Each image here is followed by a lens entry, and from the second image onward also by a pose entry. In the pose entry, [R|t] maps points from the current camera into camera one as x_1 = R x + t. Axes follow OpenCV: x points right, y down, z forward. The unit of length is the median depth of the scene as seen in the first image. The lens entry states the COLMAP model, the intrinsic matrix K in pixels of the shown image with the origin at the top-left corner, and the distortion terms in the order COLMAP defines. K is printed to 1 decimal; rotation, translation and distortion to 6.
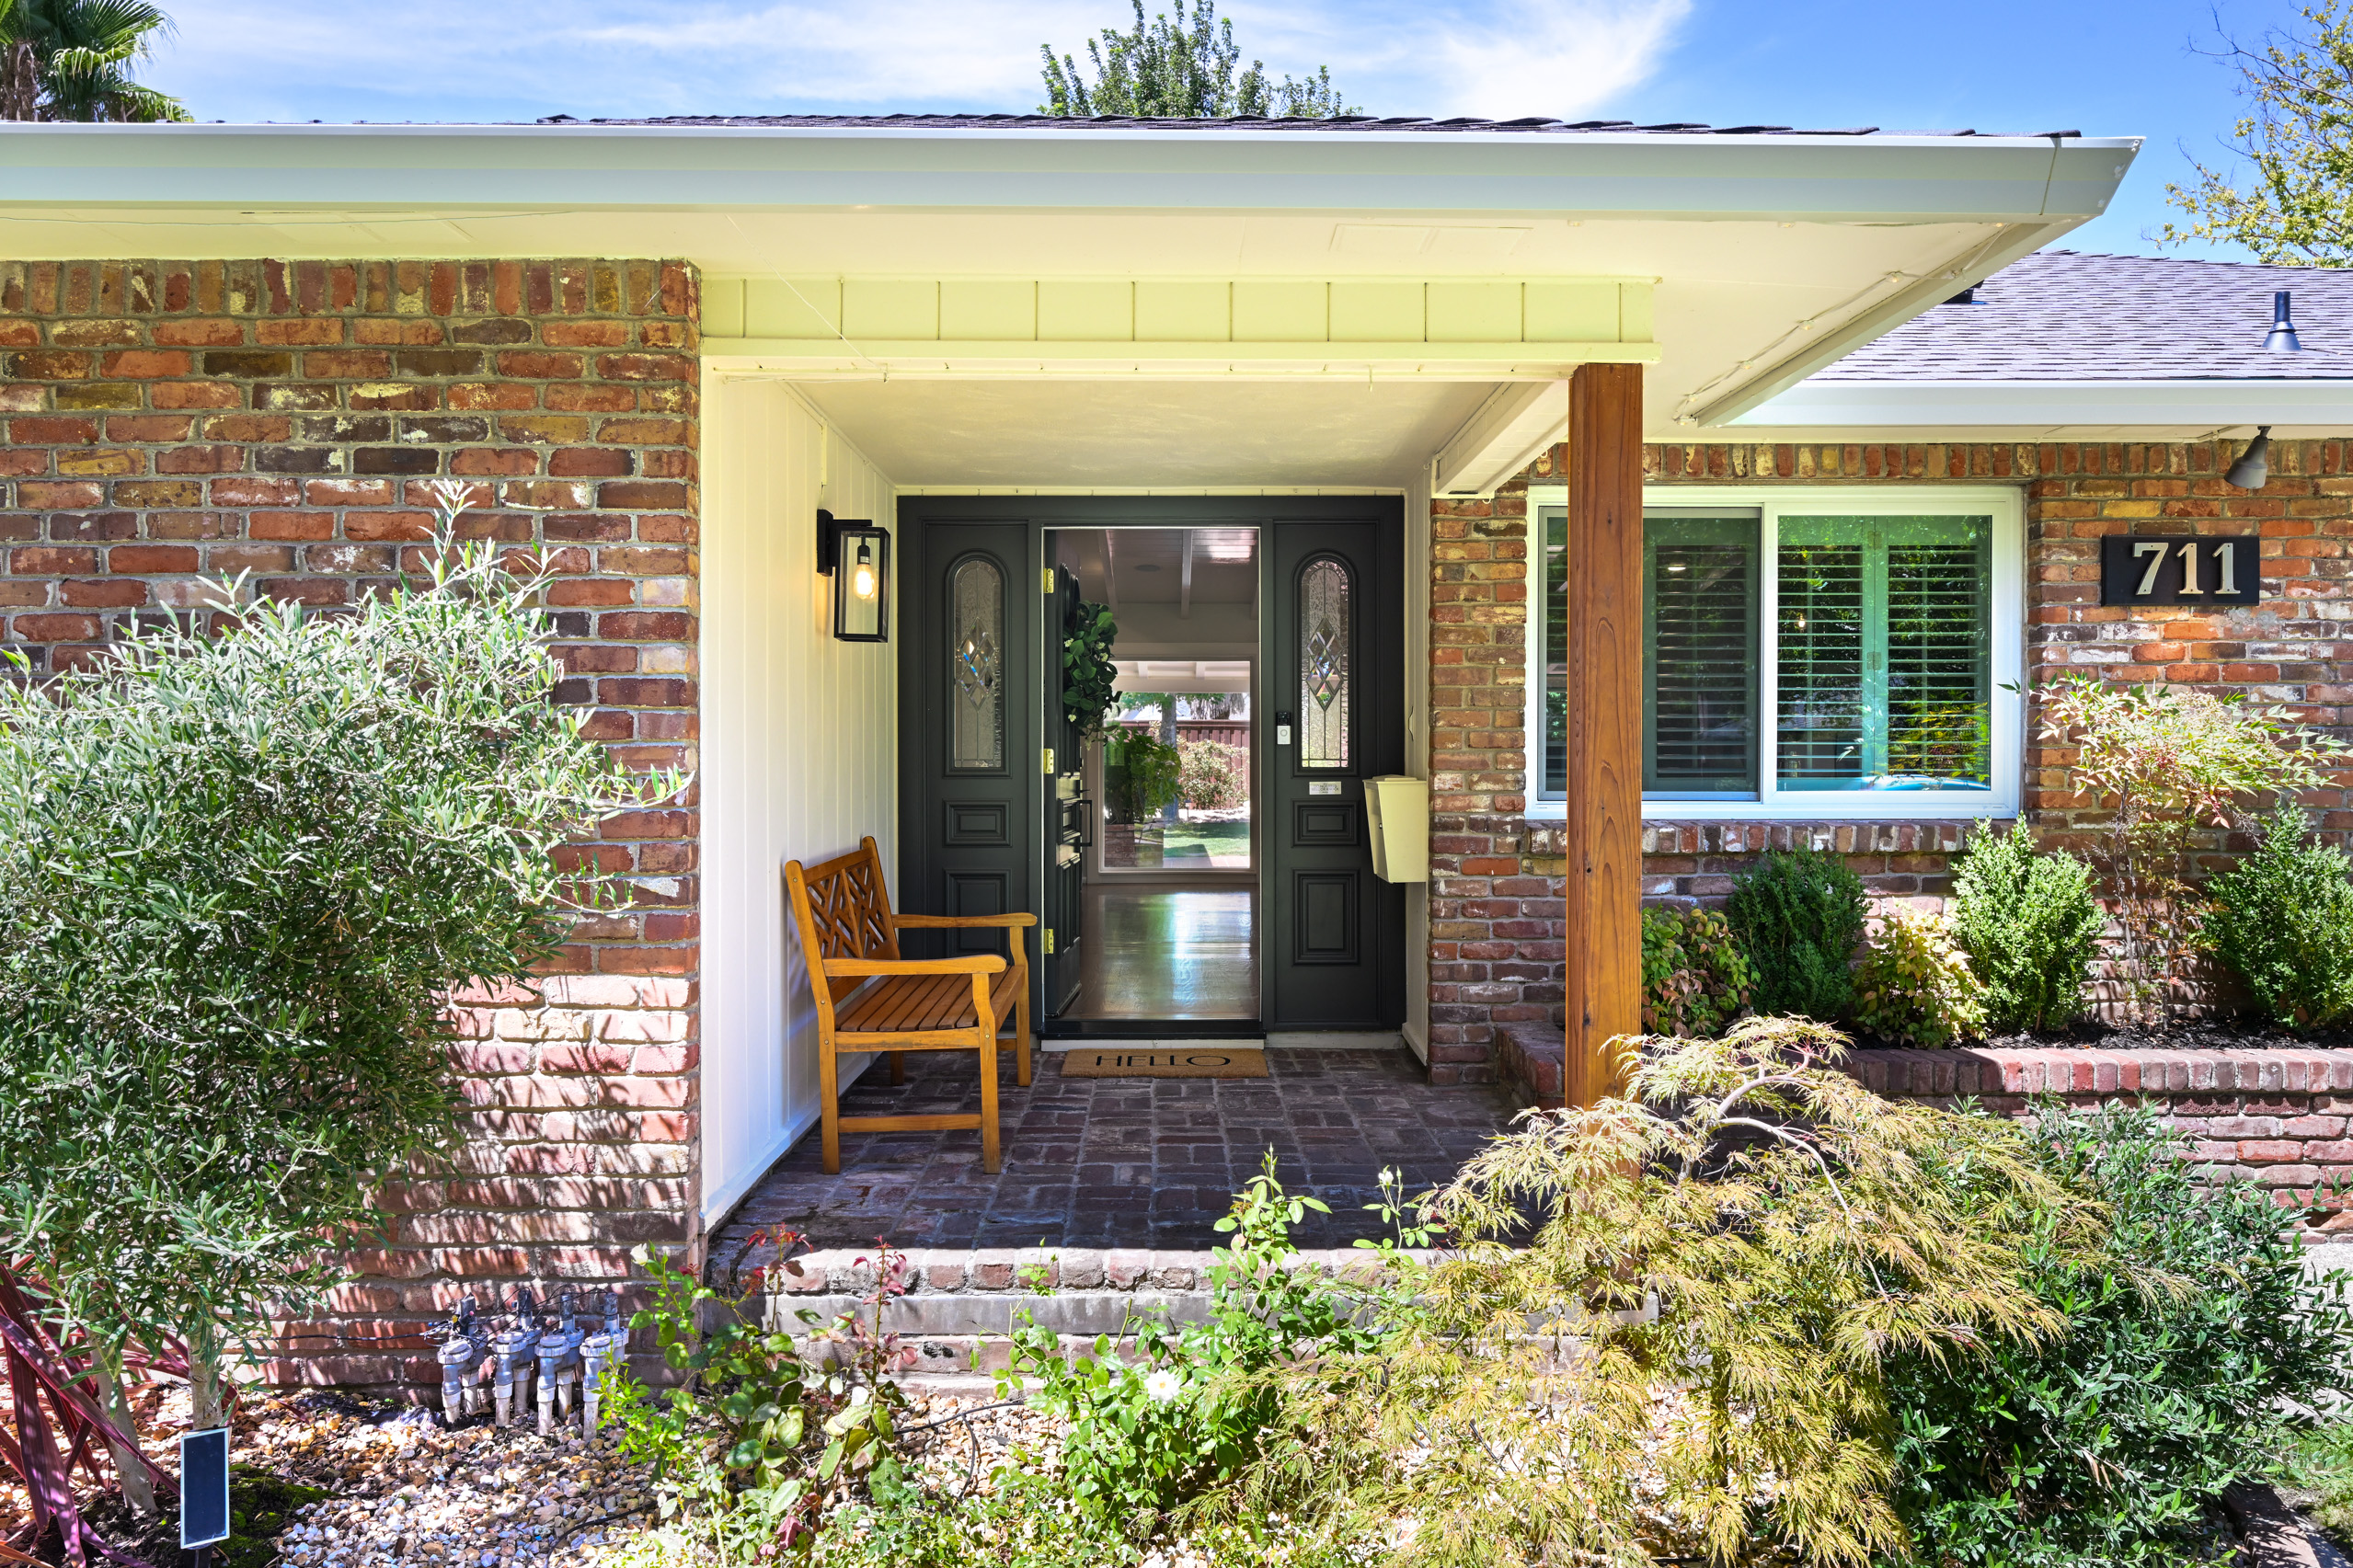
lens RADIAL K [[1606.0, 0, 1178.1], [0, 1606.0, 767.5], [0, 0, 1]] dist [-0.001120, -0.001498]
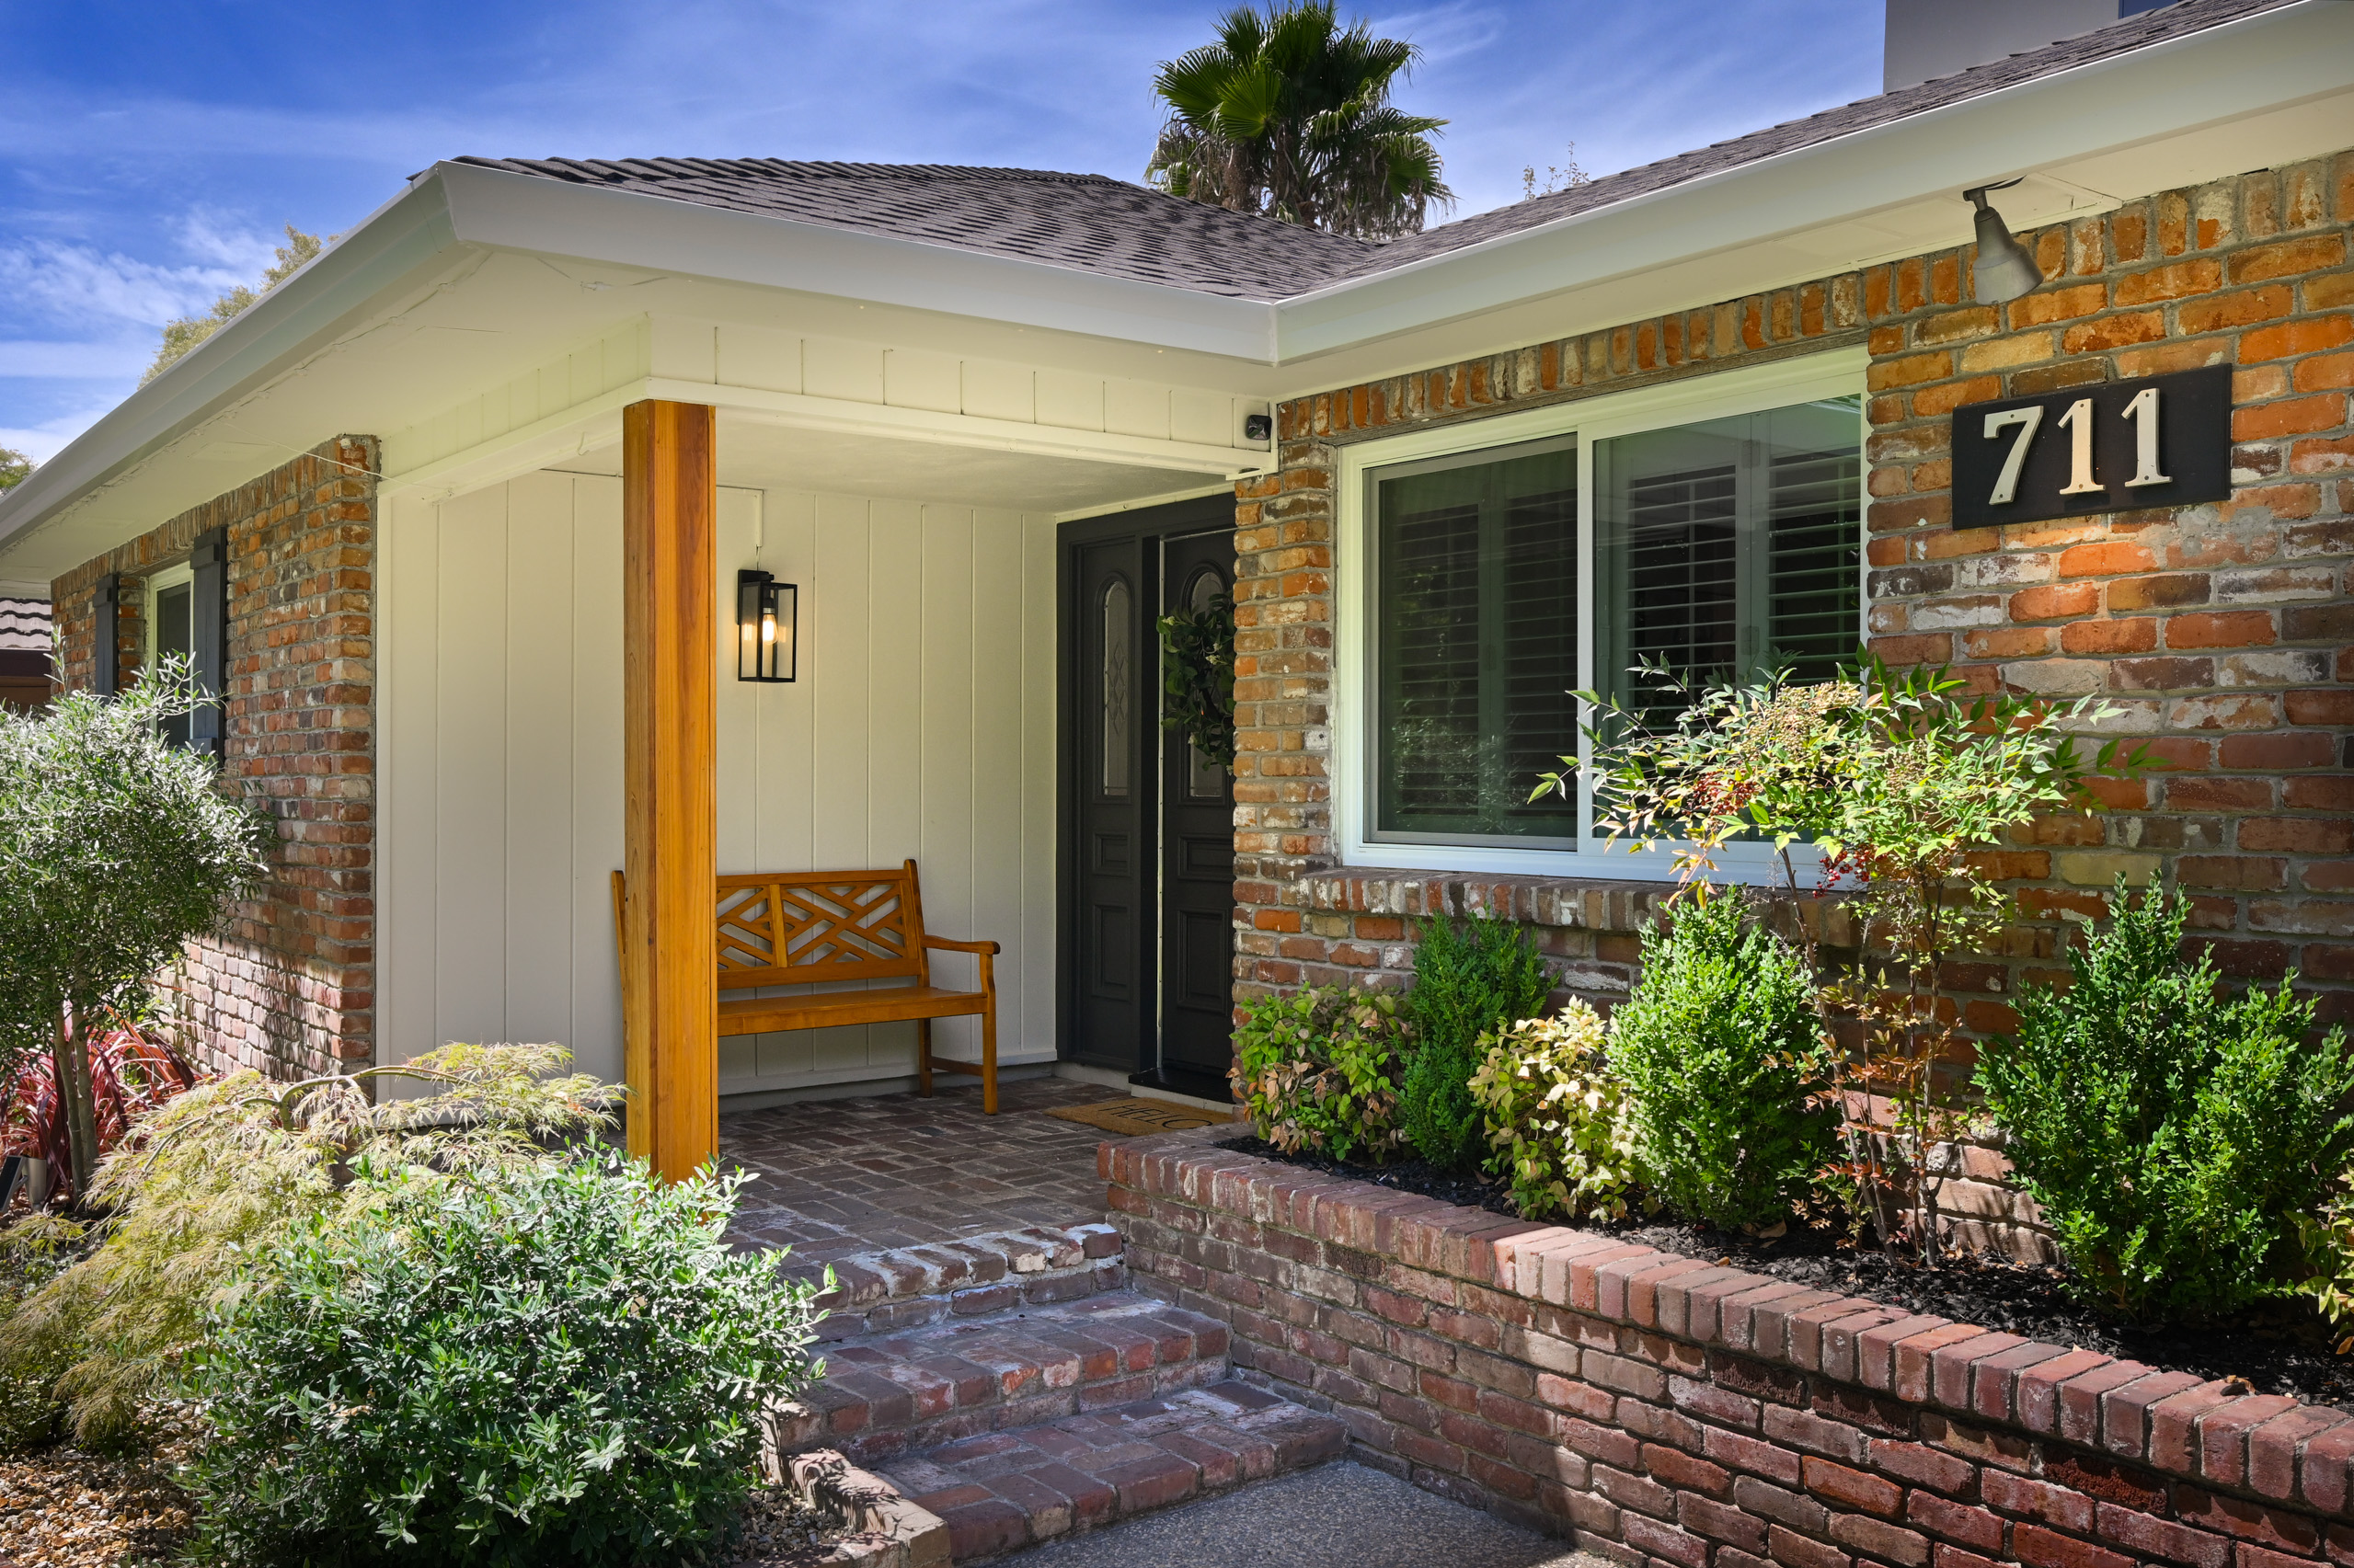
lens RADIAL K [[2067.8, 0, 1179.0], [0, 2067.8, 786.9], [0, 0, 1]] dist [-0.010447, -0.001704]
pose [[0.581985, 0.003976, -0.813190, 1.019414], [-0.005467, 0.999985, 0.000977, -0.007220], [0.813181, 0.003877, 0.581998, 0.342452]]
